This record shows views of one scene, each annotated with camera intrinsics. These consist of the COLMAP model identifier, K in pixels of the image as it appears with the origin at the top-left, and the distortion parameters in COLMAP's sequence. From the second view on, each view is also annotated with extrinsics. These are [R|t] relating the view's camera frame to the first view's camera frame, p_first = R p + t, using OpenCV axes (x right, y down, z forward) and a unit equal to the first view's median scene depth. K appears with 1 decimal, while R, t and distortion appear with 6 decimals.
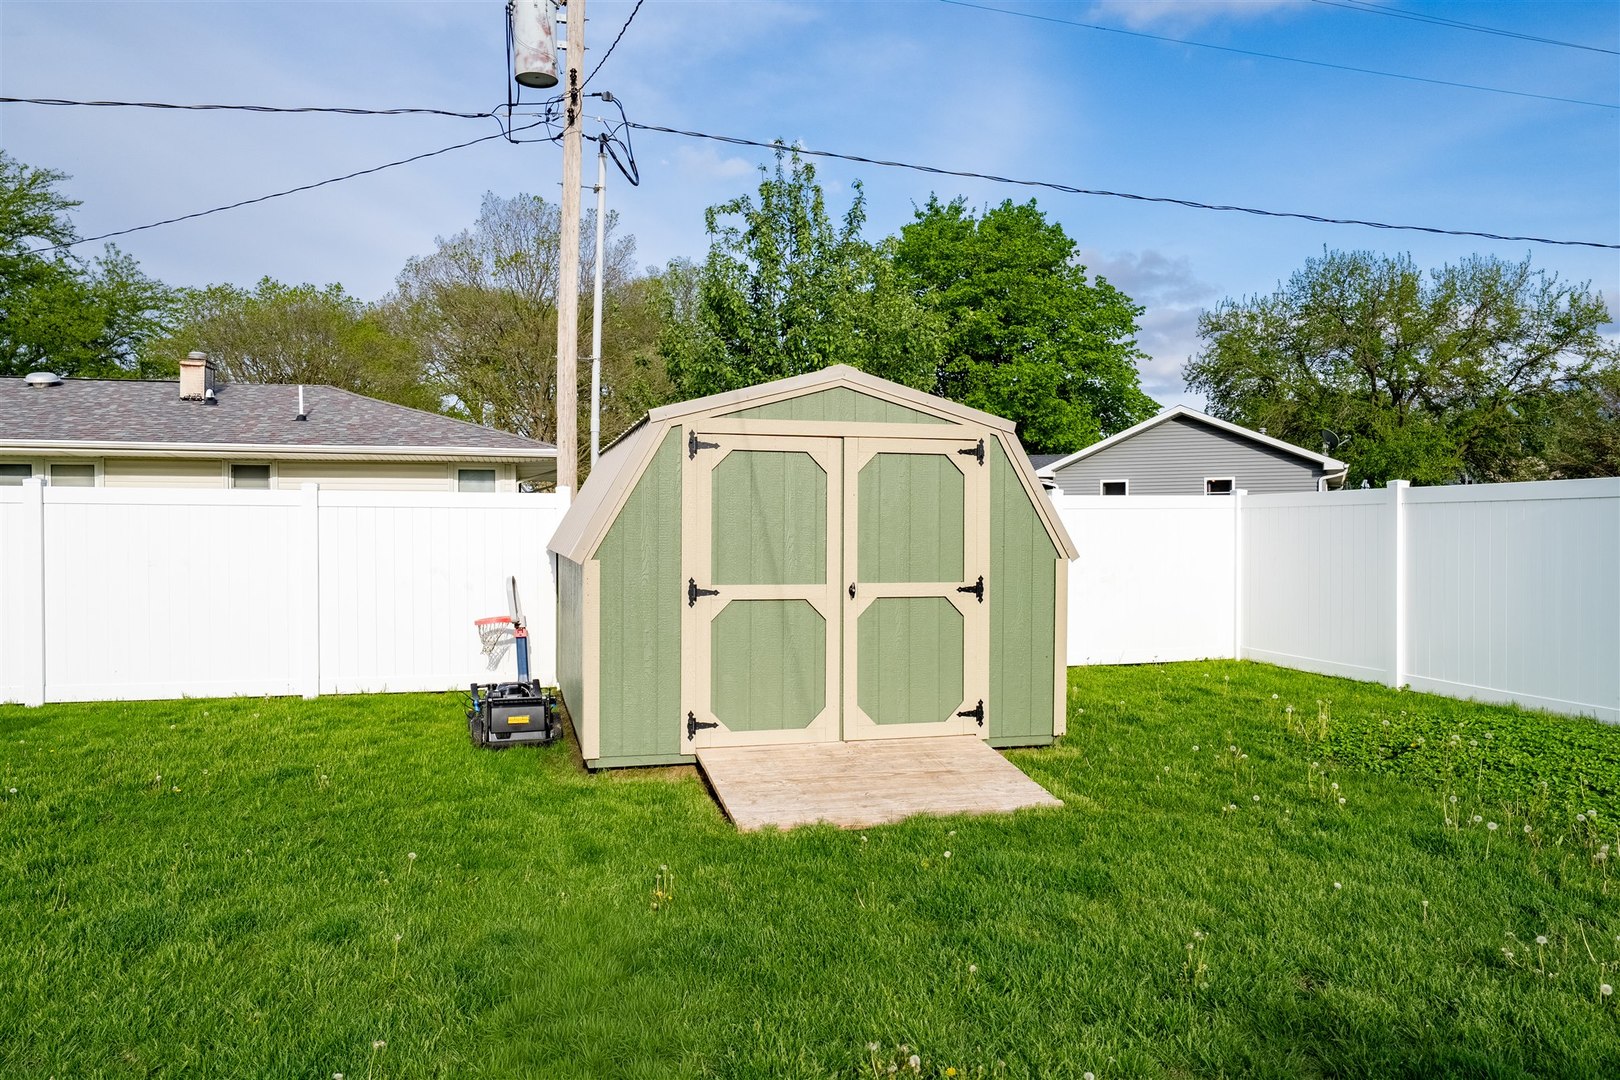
lens RADIAL K [[1100.6, 0, 815.5], [0, 1100.6, 546.6], [0, 0, 1]] dist [0.002583, -0.000863]
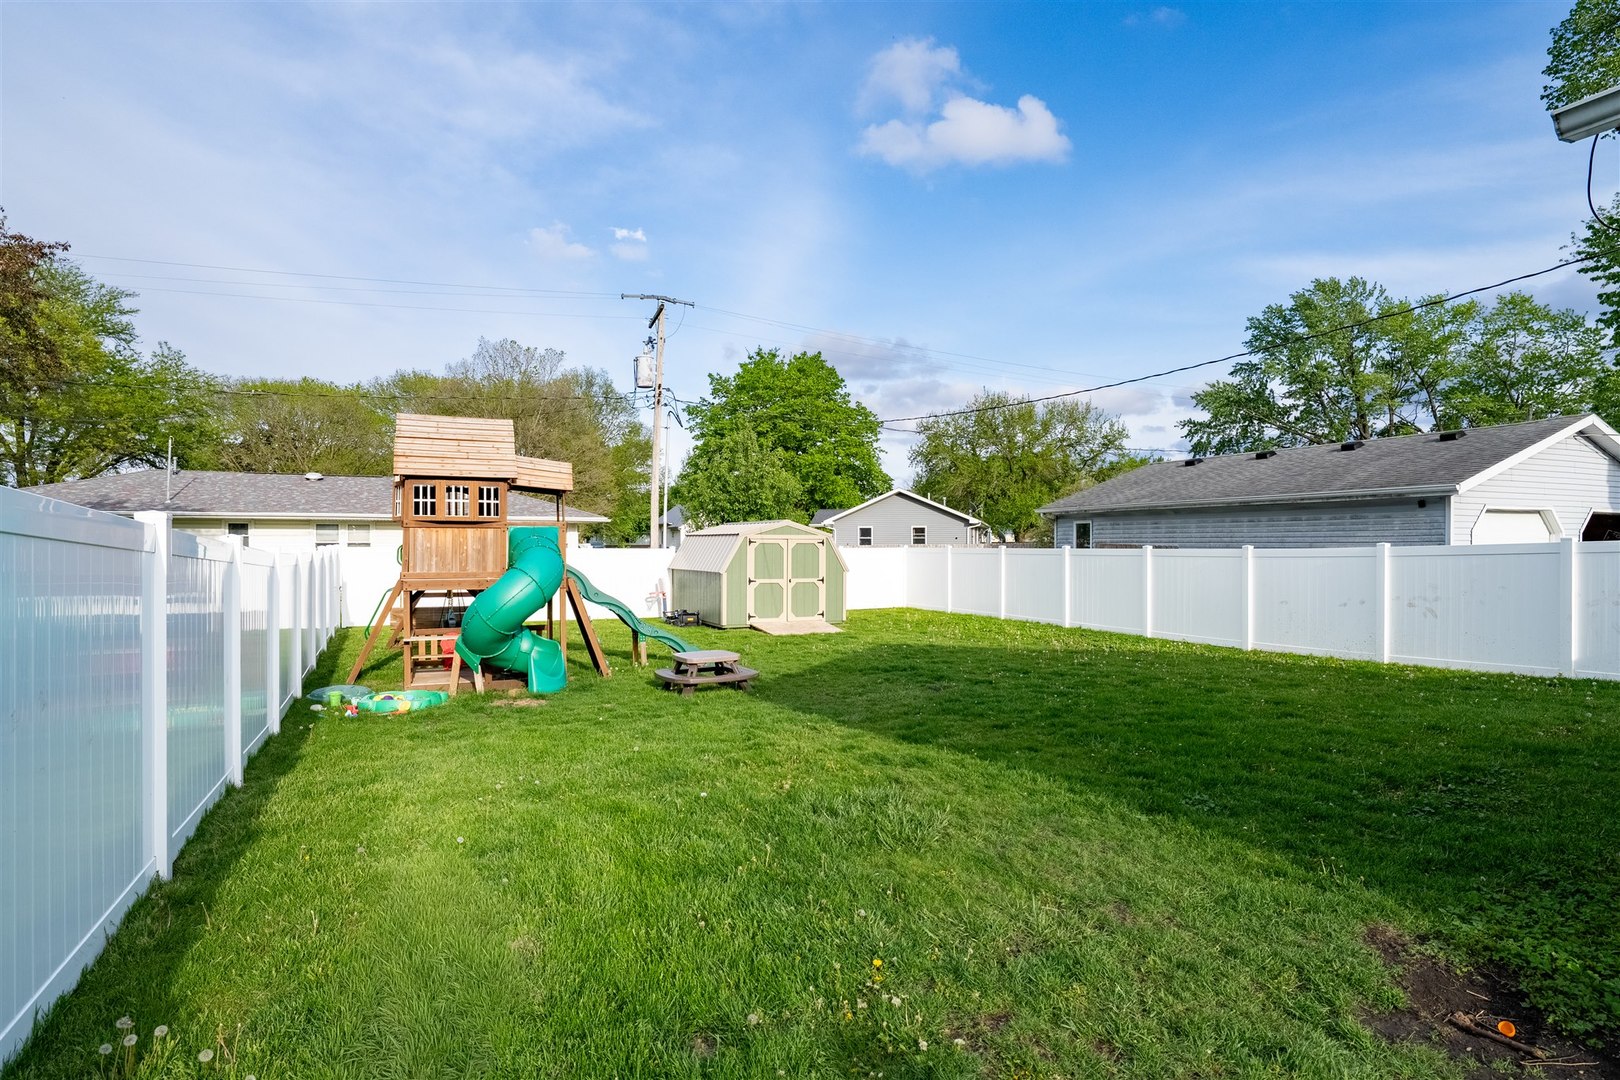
lens RADIAL K [[825.2, 0, 811.9], [0, 825.2, 559.7], [0, 0, 1]] dist [-0.000083, -0.000345]
pose [[0.981041, -0.000264, 0.193798, -0.057917], [-0.000044, 0.999999, 0.001588, -0.004677], [-0.193798, -0.001567, 0.981040, -0.232489]]
